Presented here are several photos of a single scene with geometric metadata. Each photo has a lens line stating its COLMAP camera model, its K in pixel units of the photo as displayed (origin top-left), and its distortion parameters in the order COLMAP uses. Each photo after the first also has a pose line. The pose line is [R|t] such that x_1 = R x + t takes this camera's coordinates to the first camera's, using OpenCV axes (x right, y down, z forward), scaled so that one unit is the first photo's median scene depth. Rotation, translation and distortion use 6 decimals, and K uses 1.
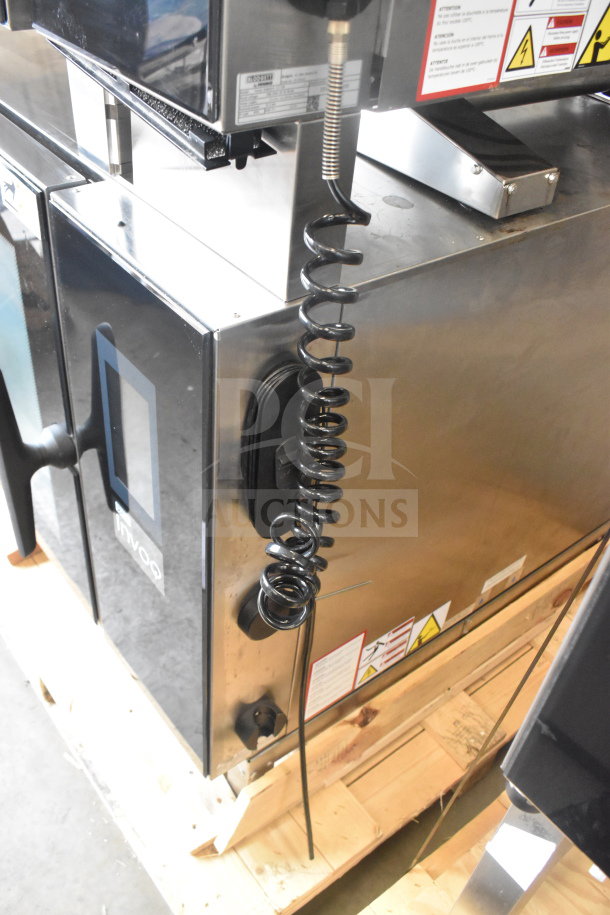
lens RADIAL K [[803.0, 0, 305.0], [0, 803.0, 457.5], [0, 0, 1]] dist [-0.097219, 0.001881]
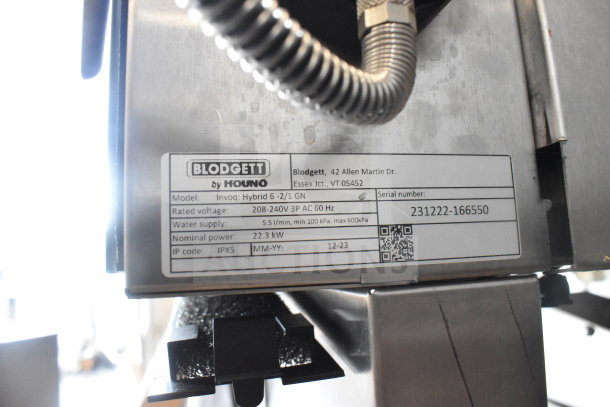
lens RADIAL K [[467.2, 0, 305.6], [0, 467.2, 213.4], [0, 0, 1]] dist [-0.094700, -0.005717]
pose [[0.889250, -0.179316, -0.420809, 0.065968], [-0.192354, 0.688072, -0.699683, -0.248615], [0.415012, 0.703138, 0.577376, 0.736313]]
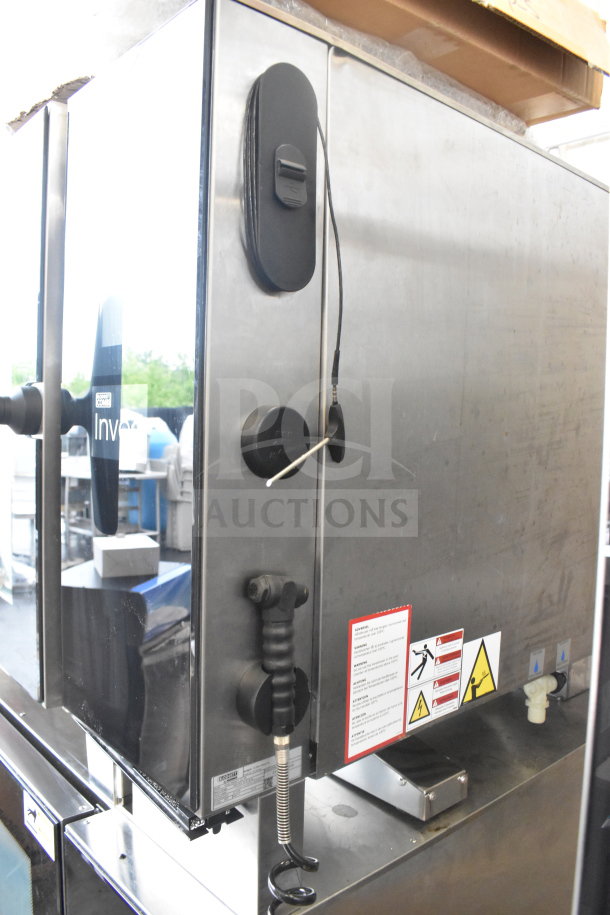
lens RADIAL K [[700.8, 0, 305.0], [0, 700.8, 457.5], [0, 0, 1]] dist [-0.094700, -0.005717]
pose [[0.996402, -0.062737, 0.056985, 0.037090], [0.084509, 0.786478, -0.611809, -0.143443], [-0.006434, 0.614423, 0.788950, -0.253411]]
